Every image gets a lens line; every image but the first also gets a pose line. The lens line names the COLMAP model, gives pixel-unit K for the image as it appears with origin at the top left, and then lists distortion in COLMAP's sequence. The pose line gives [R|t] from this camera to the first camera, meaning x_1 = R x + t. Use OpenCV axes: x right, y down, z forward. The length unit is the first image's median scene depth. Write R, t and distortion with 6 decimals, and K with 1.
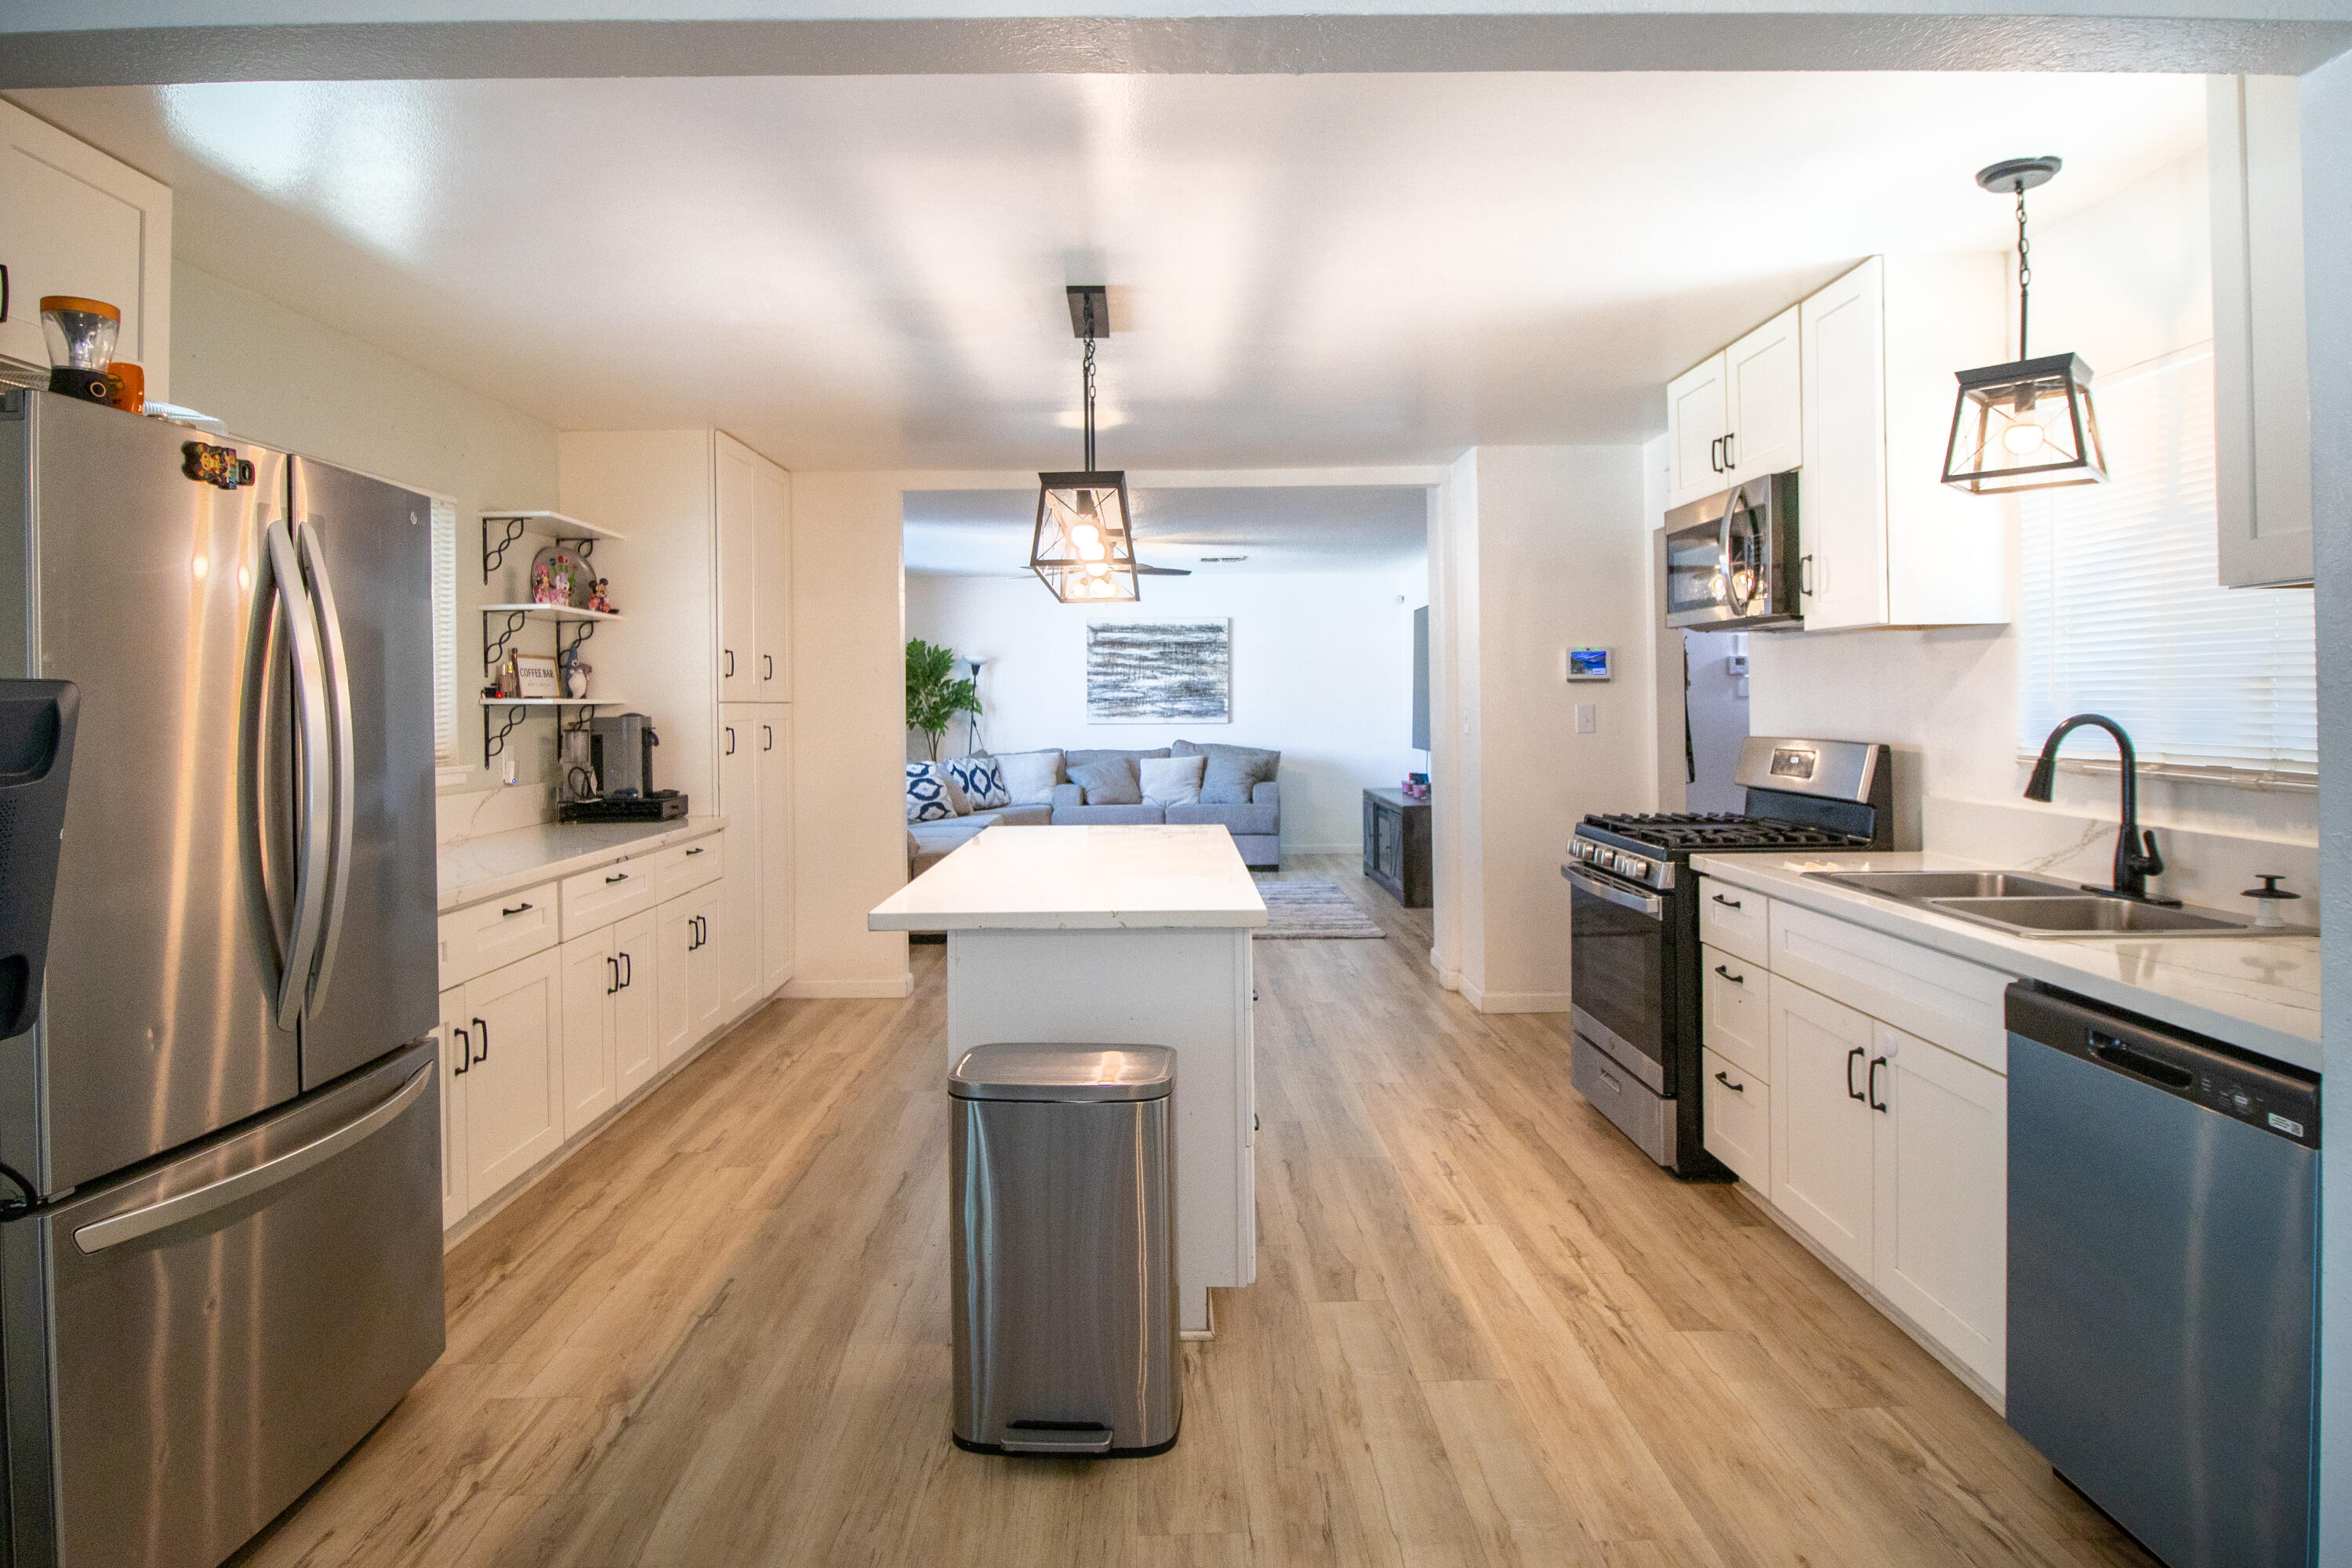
lens RADIAL K [[1285.9, 0, 1078.1], [0, 1285.9, 701.2], [0, 0, 1]] dist [0.001581, -0.000004]
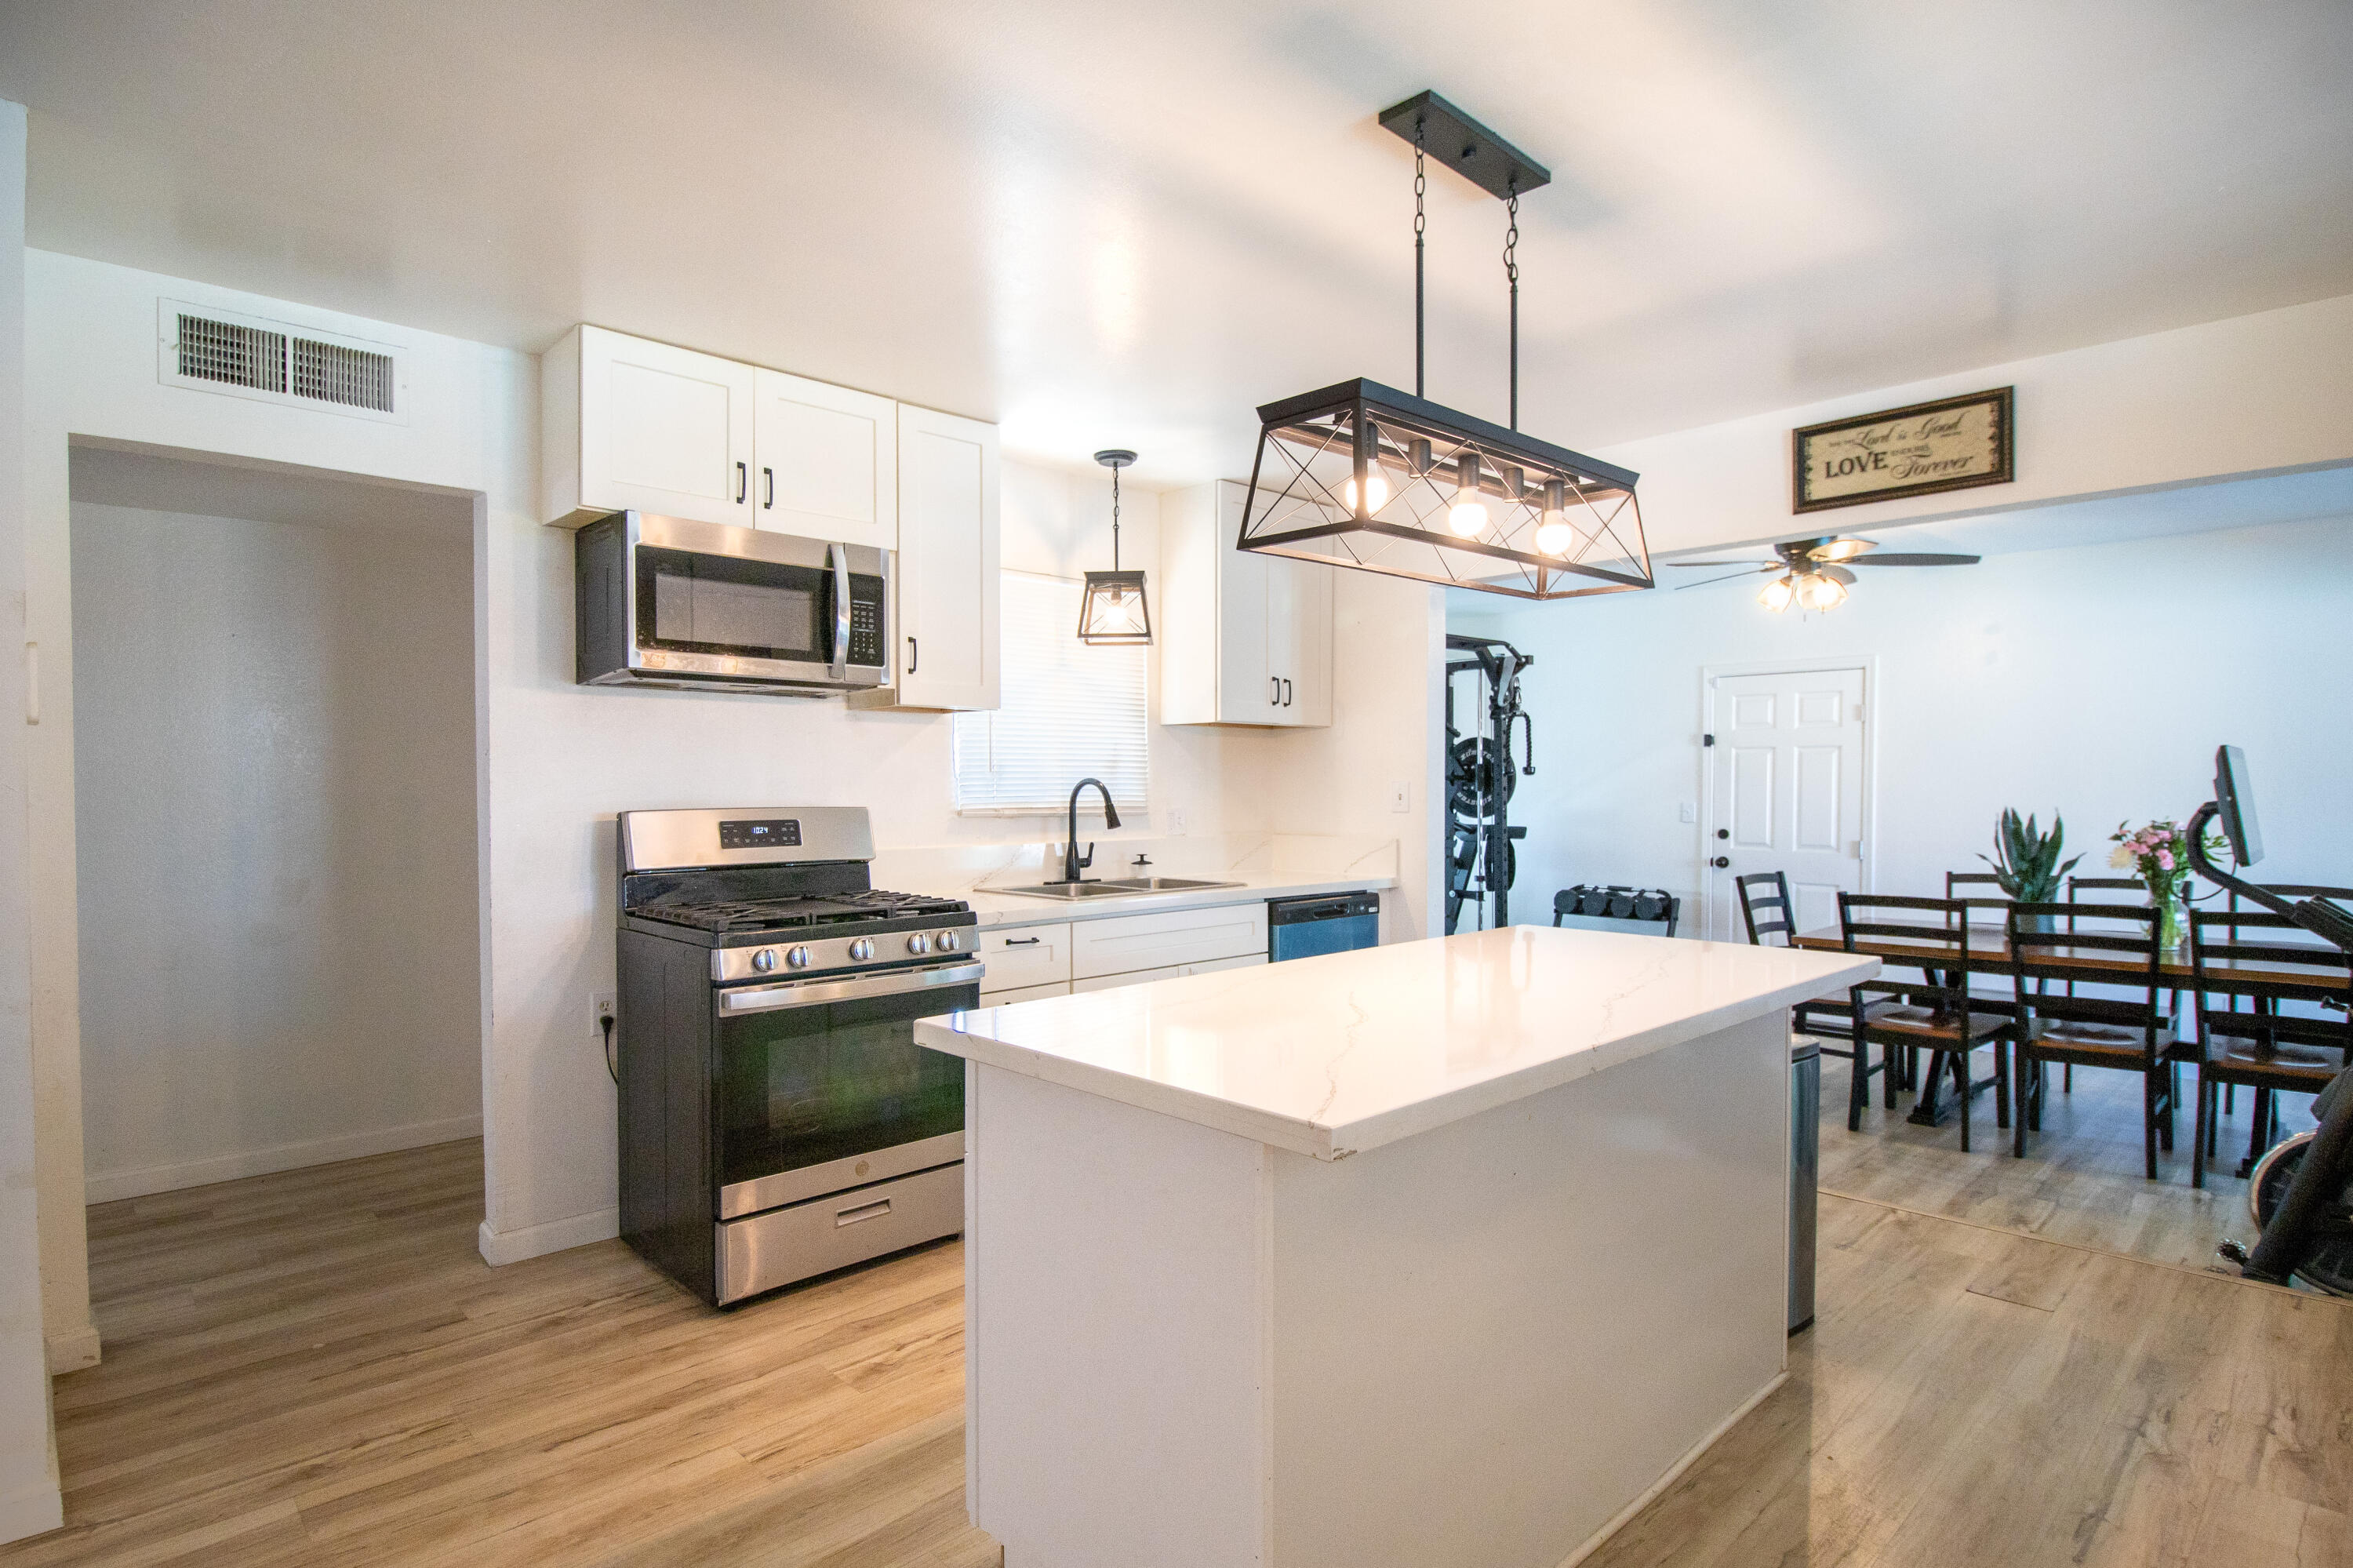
lens RADIAL K [[1234.4, 0, 1166.5], [0, 1234.4, 815.0], [0, 0, 1]] dist [0.004317, -0.019943]
pose [[-0.738685, -0.003257, 0.674043, -0.340126], [0.010974, 0.999798, 0.016857, 0.025892], [-0.673962, 0.019849, -0.738500, 1.771619]]
